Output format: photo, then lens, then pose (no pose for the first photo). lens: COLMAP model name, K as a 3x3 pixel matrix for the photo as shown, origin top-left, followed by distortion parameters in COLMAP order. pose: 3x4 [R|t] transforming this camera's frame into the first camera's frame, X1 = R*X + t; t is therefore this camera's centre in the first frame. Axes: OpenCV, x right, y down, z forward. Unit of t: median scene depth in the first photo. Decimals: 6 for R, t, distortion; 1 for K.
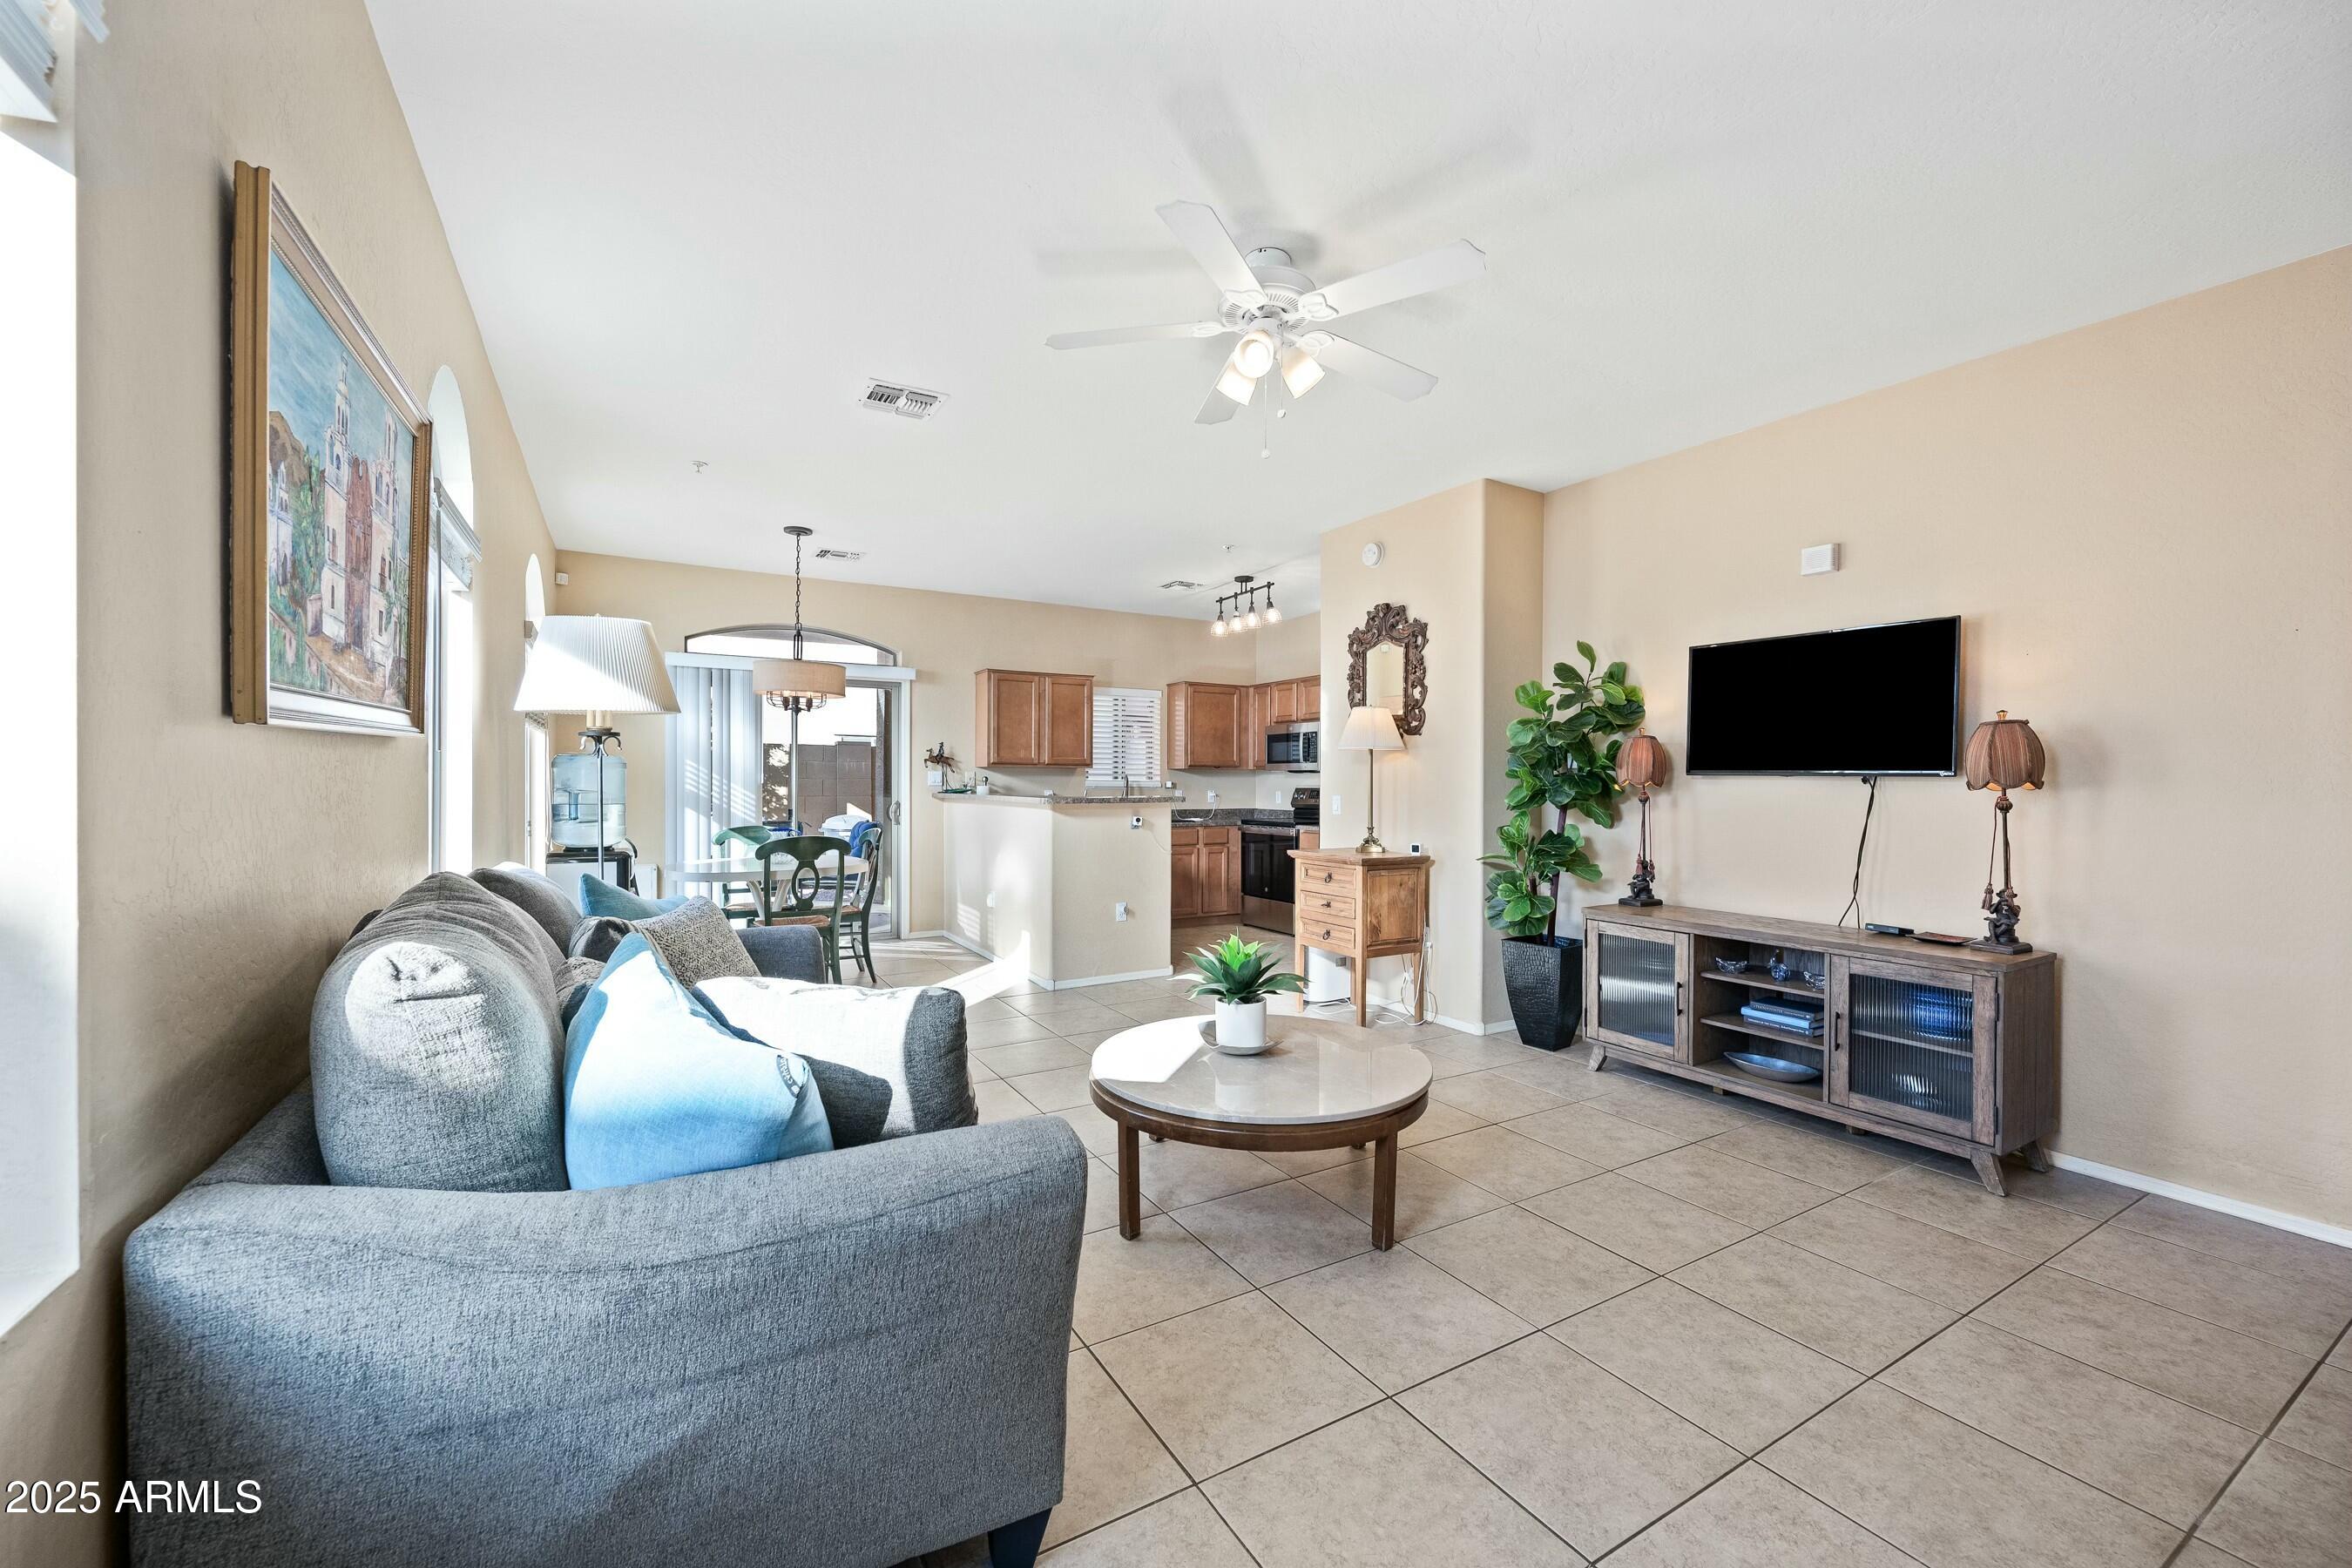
lens RADIAL K [[925.3, 0, 1172.3], [0, 925.3, 790.1], [0, 0, 1]] dist [-0.003154, 0.000204]
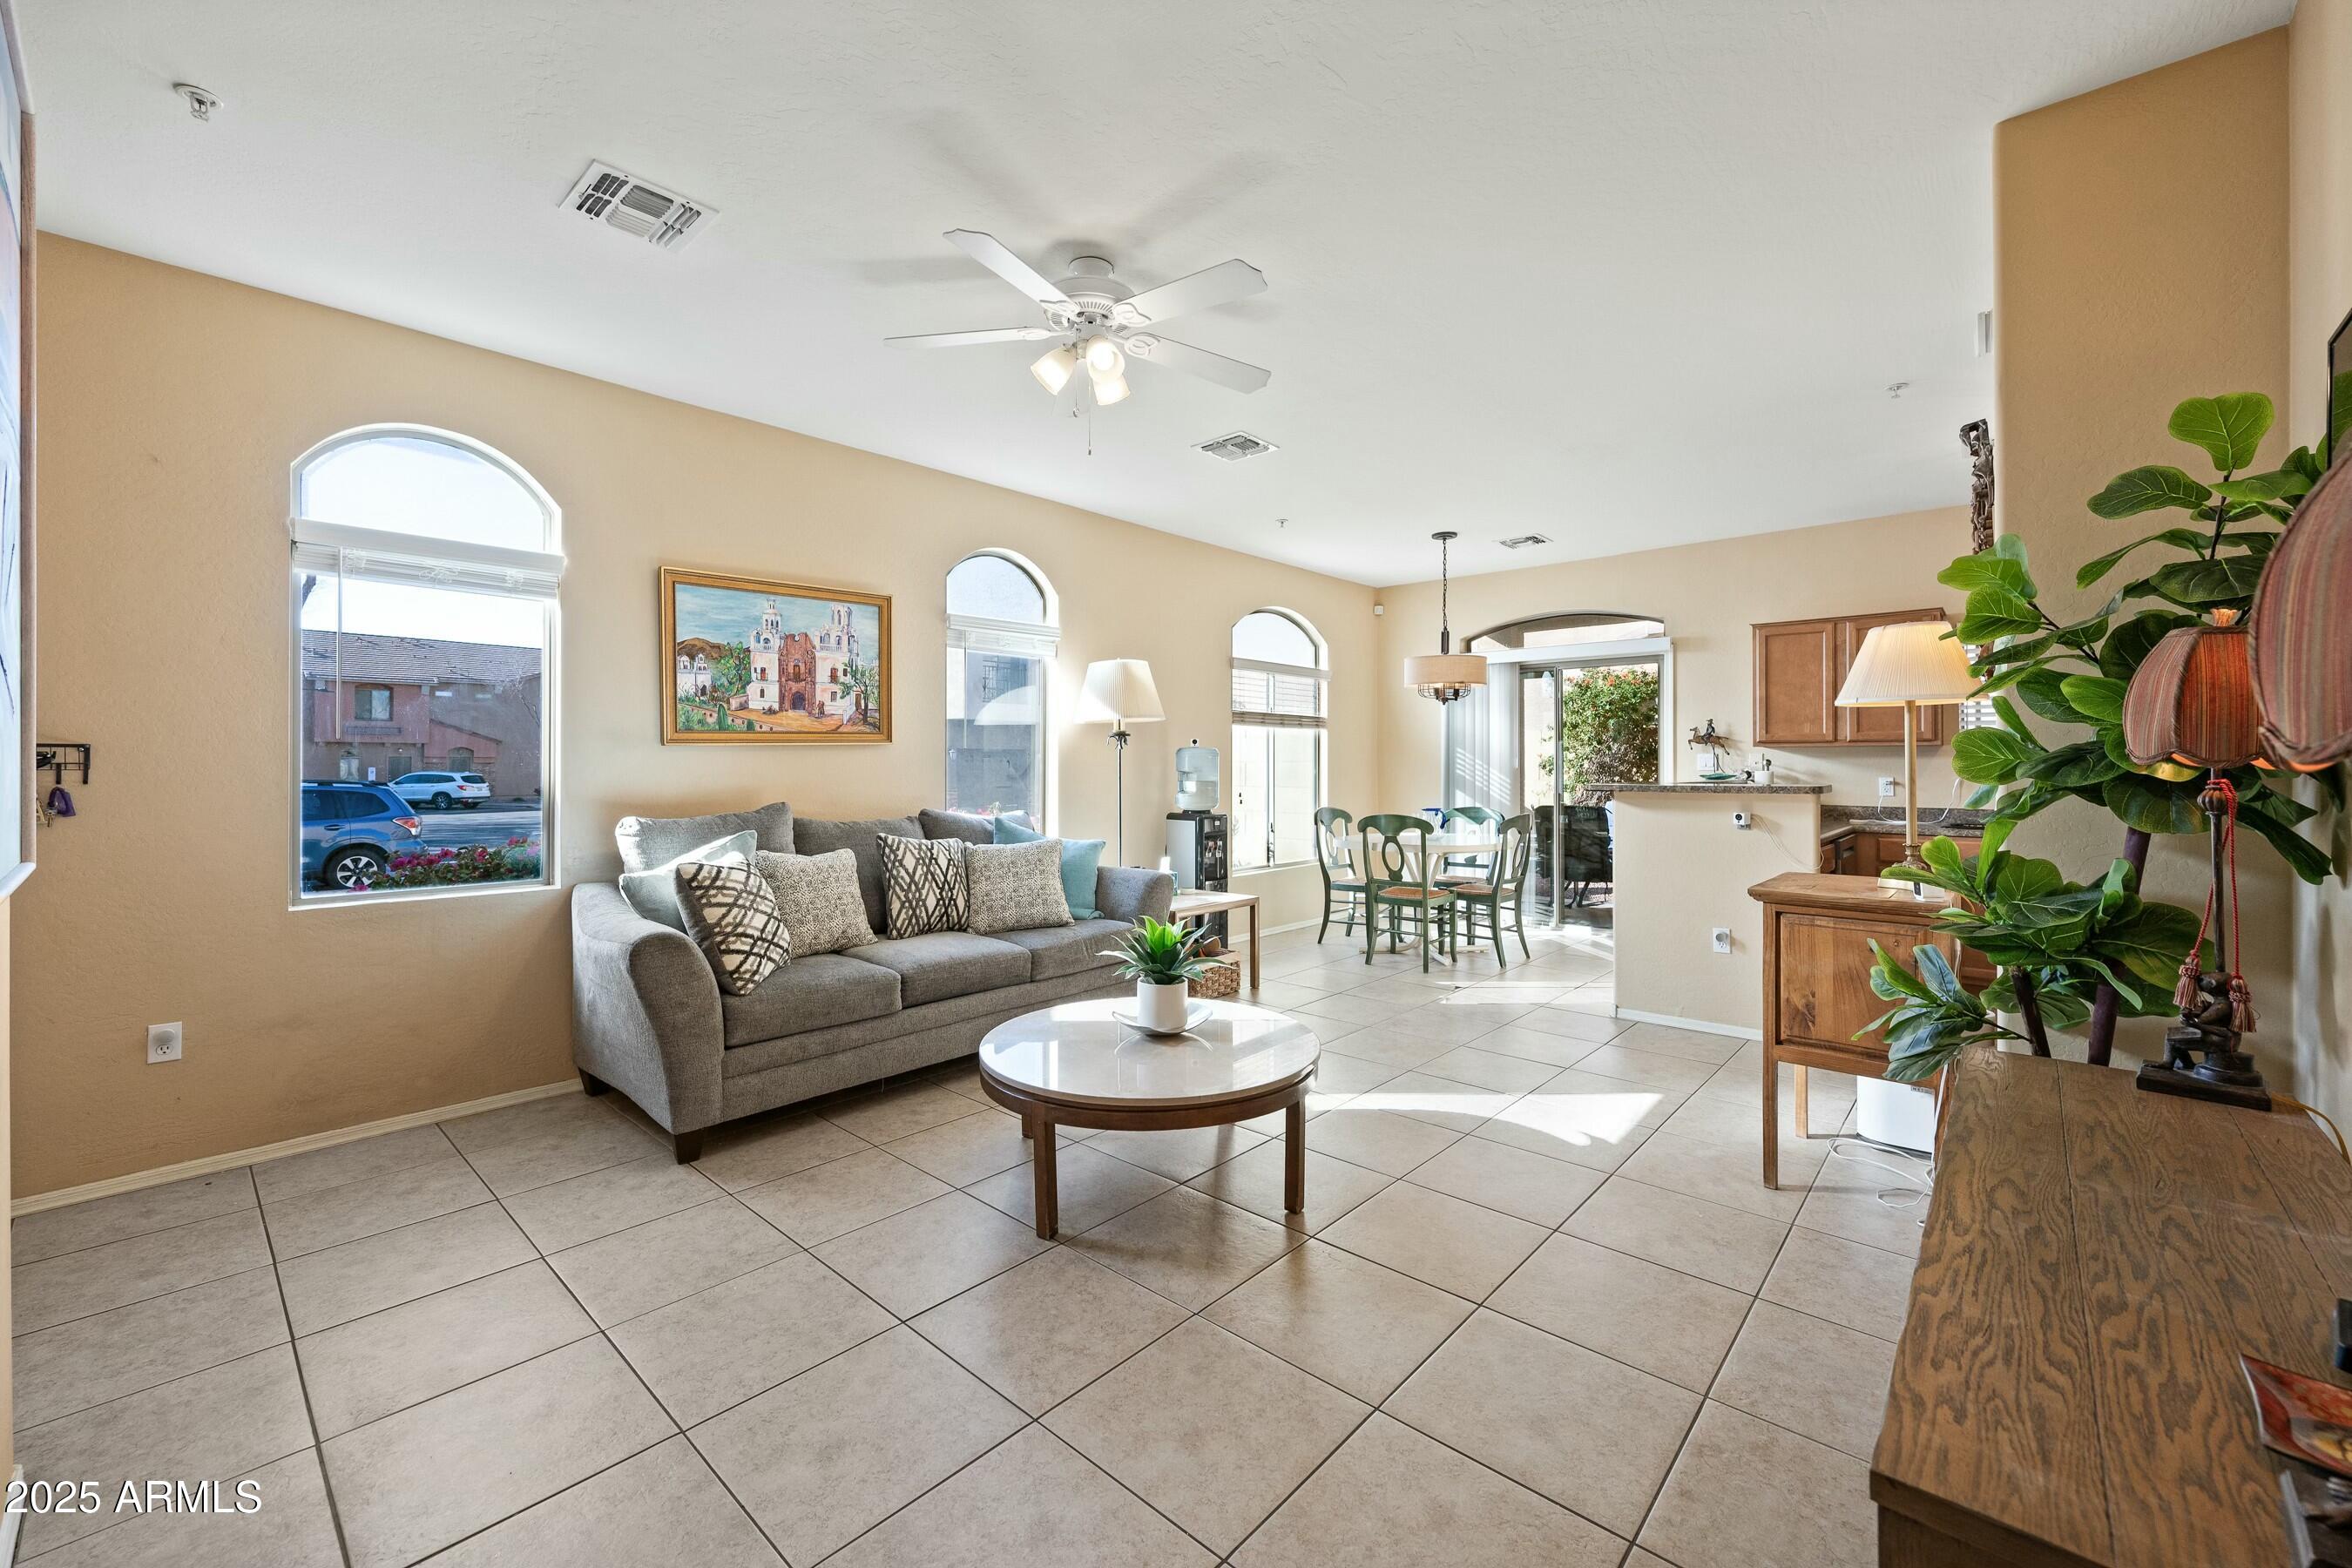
lens RADIAL K [[925.3, 0, 1172.9], [0, 925.3, 765.3], [0, 0, 1]] dist [-0.003154, 0.000204]
pose [[0.300564, -0.004904, -0.953749, 0.594267], [-0.008366, 0.999935, -0.007778, 0.001262], [0.953725, 0.010317, 0.300504, 0.408390]]
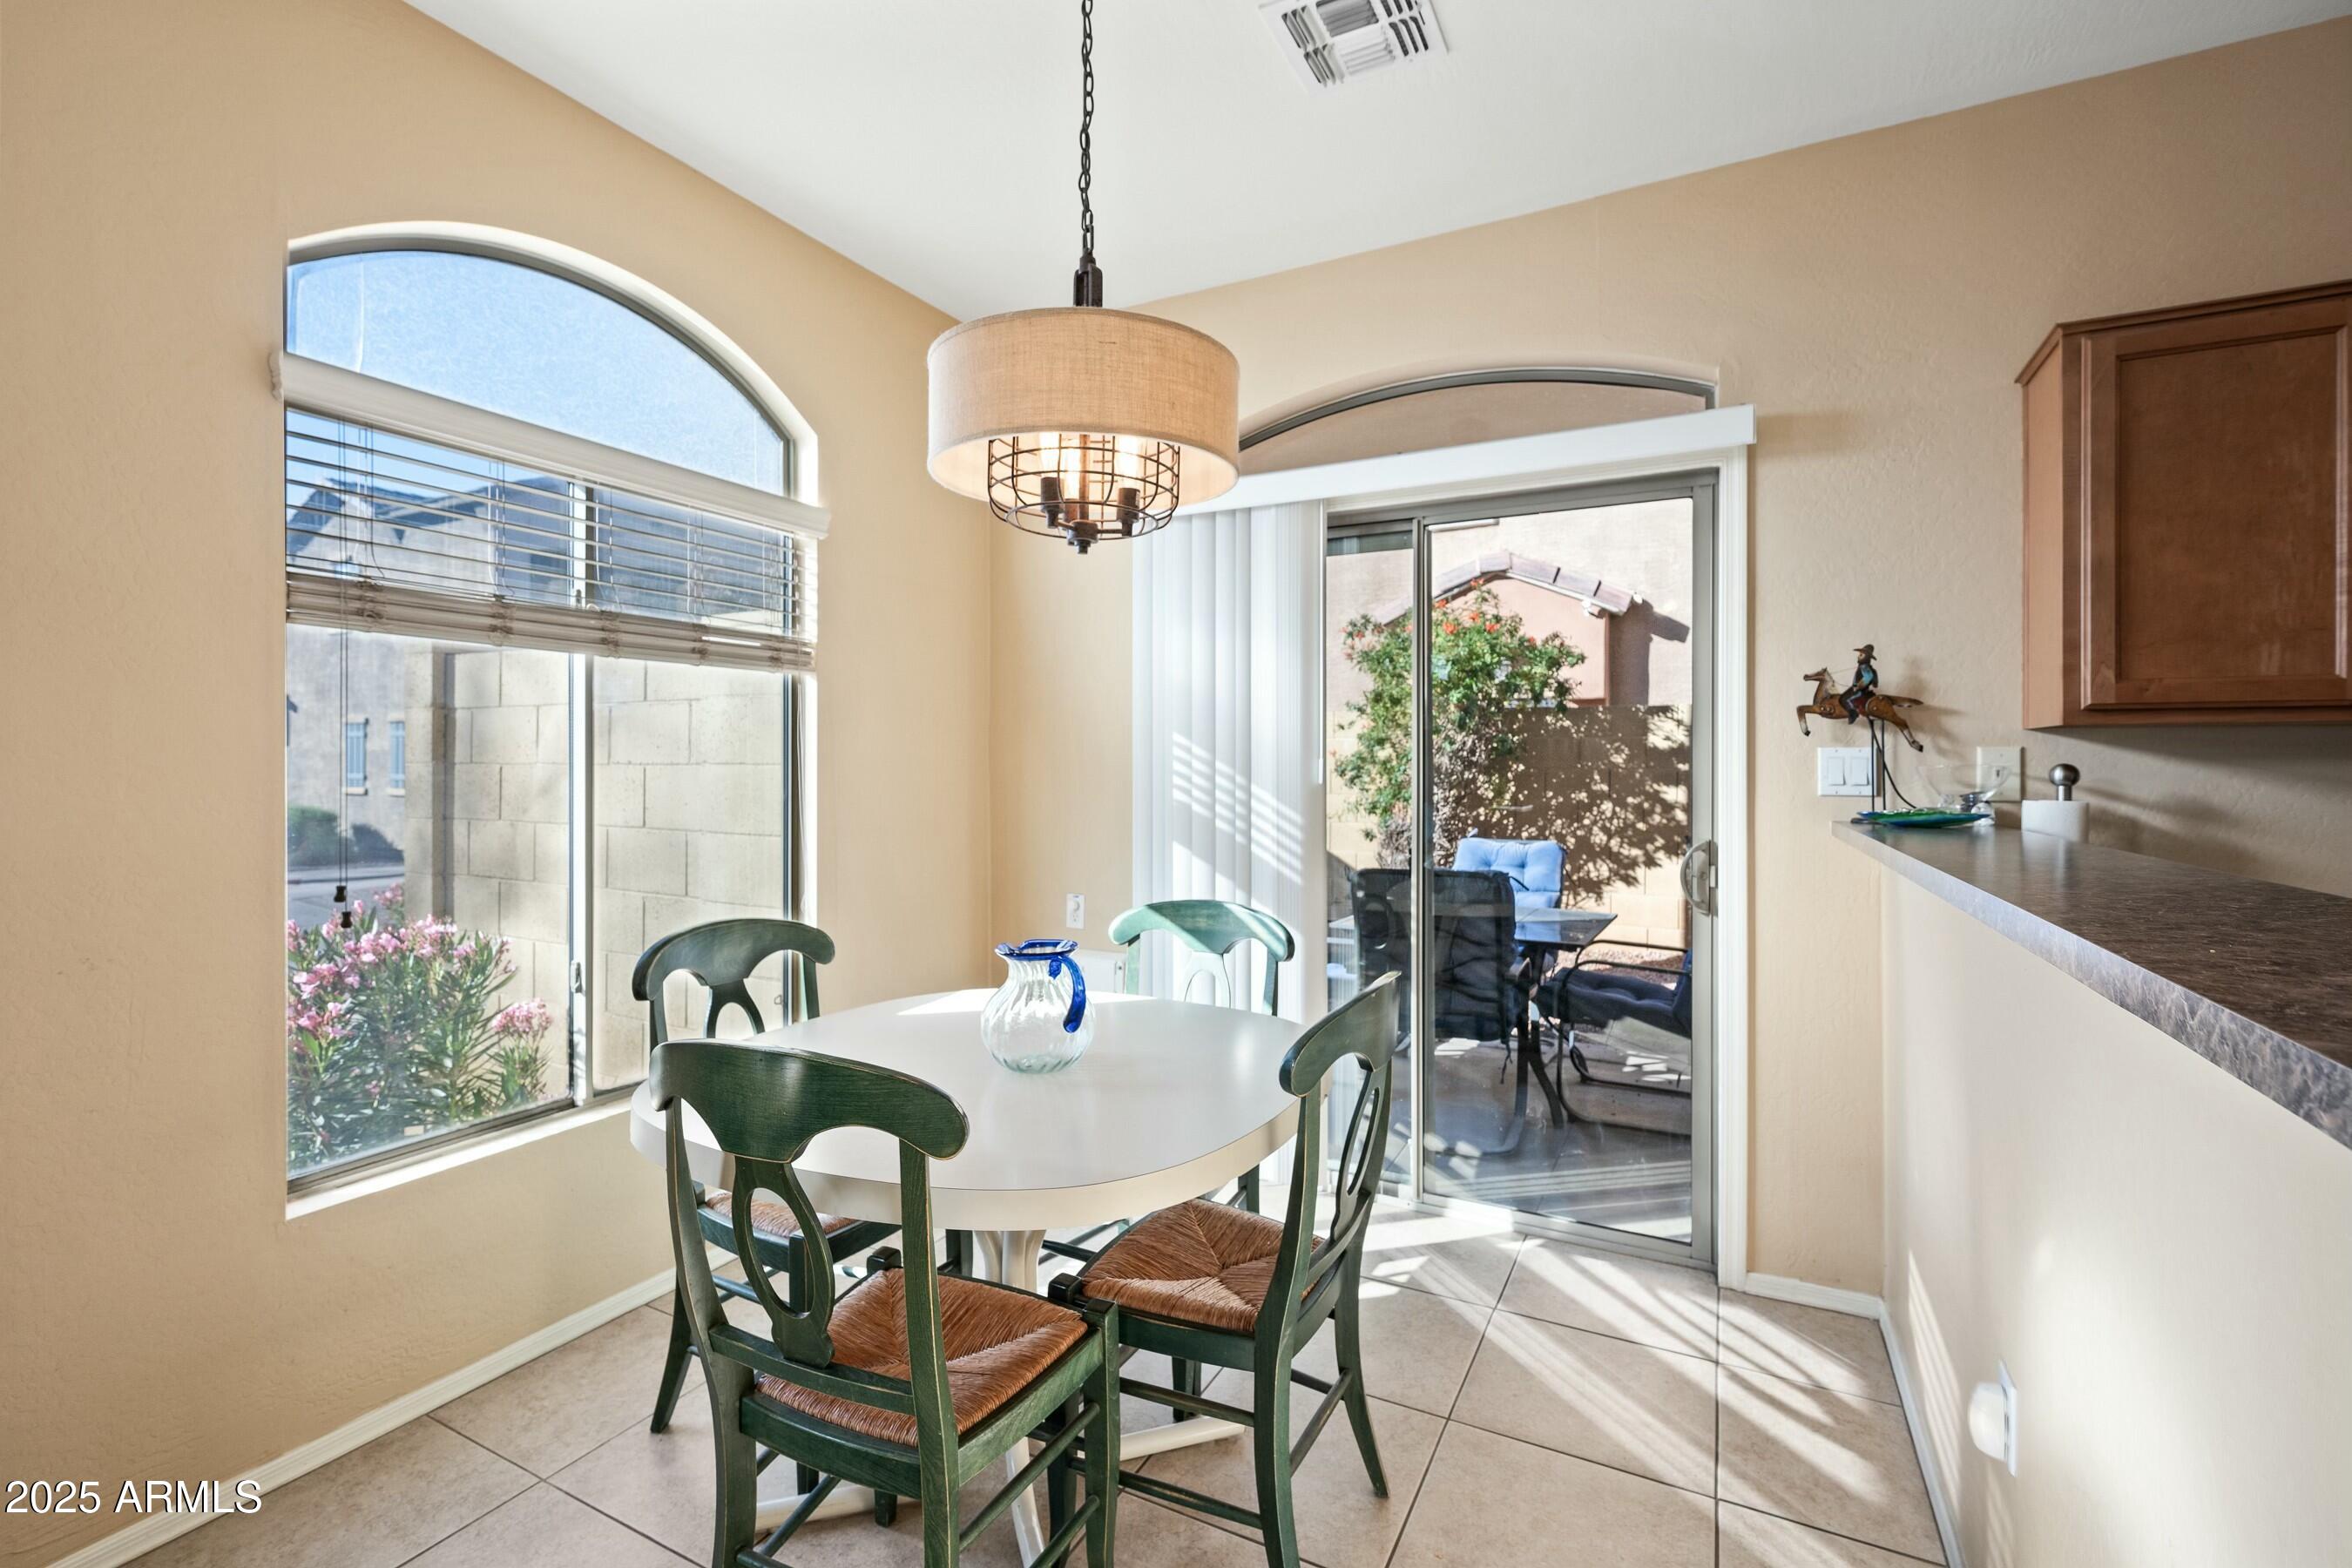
lens RADIAL K [[1029.9, 0, 1173.1], [0, 1029.9, 767.4], [0, 0, 1]] dist [-0.003209, 0.000081]
pose [[0.528042, -0.002713, -0.849214, -0.134659], [-0.009123, 0.999919, -0.008867, -0.013727], [0.849169, 0.012429, 0.527975, 0.948203]]
